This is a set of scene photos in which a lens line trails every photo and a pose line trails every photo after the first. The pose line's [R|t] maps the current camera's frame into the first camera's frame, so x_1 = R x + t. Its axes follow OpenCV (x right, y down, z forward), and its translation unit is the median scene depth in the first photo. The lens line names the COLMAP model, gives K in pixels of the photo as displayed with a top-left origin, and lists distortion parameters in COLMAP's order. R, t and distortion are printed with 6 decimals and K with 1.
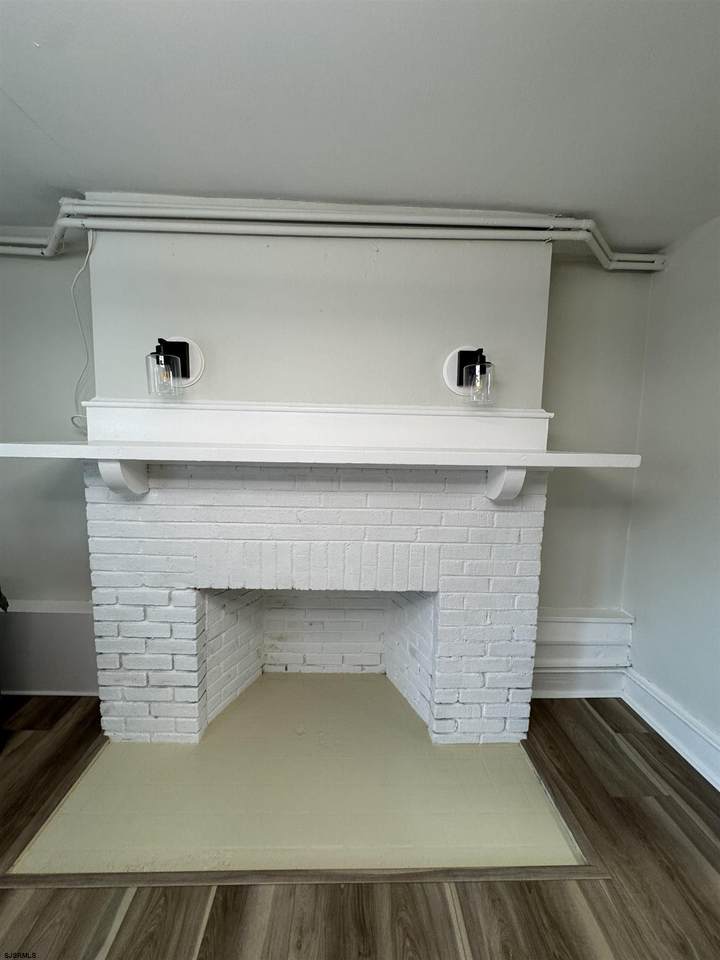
lens RADIAL K [[382.9, 0, 357.1], [0, 382.9, 480.6], [0, 0, 1]] dist [-0.002054, 0.000629]
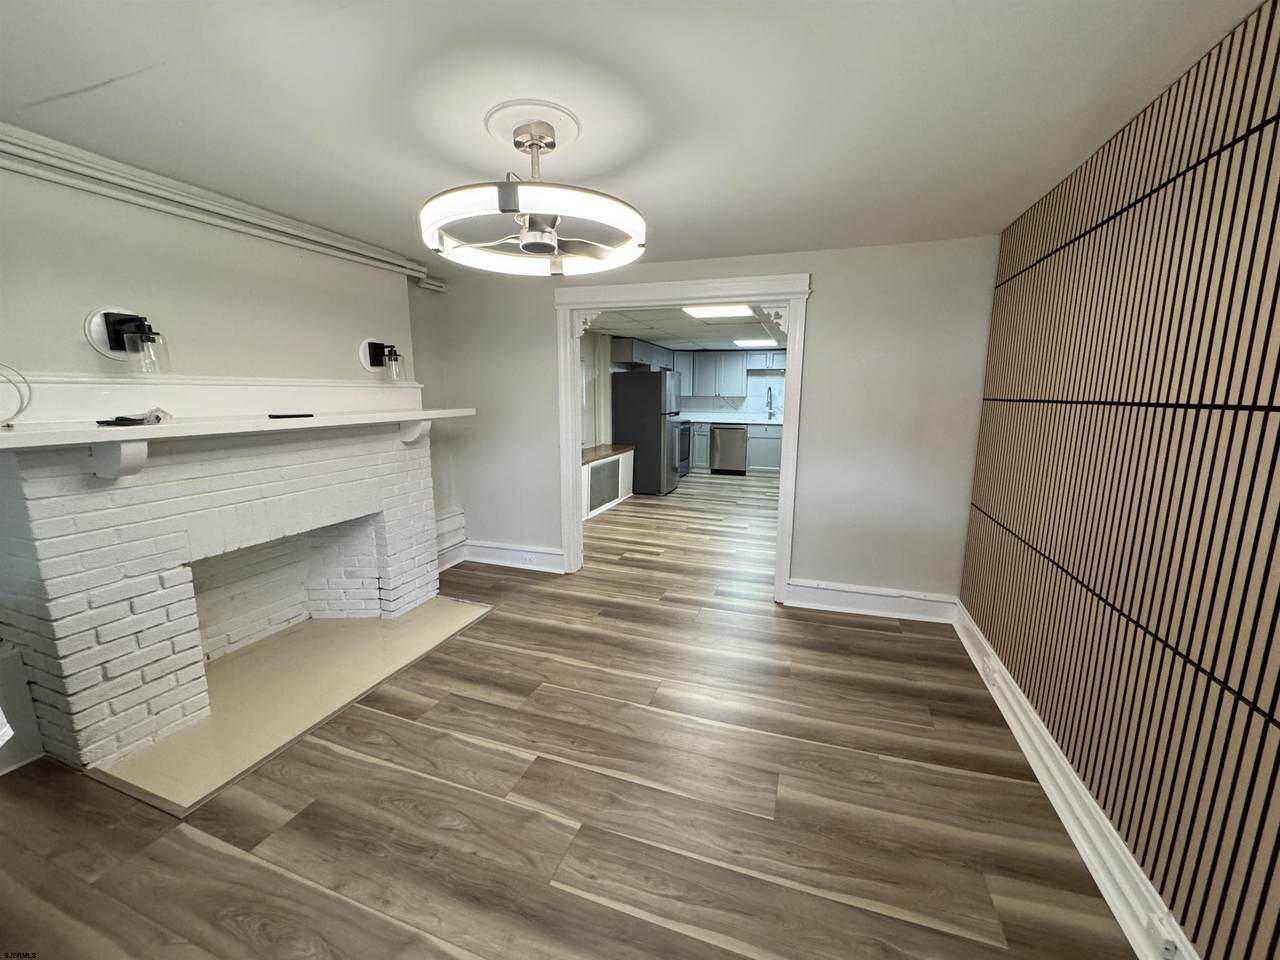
lens RADIAL K [[510.6, 0, 641.7], [0, 510.6, 481.4], [0, 0, 1]] dist [-0.002054, 0.000629]
pose [[0.353902, -0.180934, 0.917615, -1.186639], [0.105072, 0.982590, 0.153222, -0.010272], [-0.929362, 0.042191, 0.366751, -0.610000]]
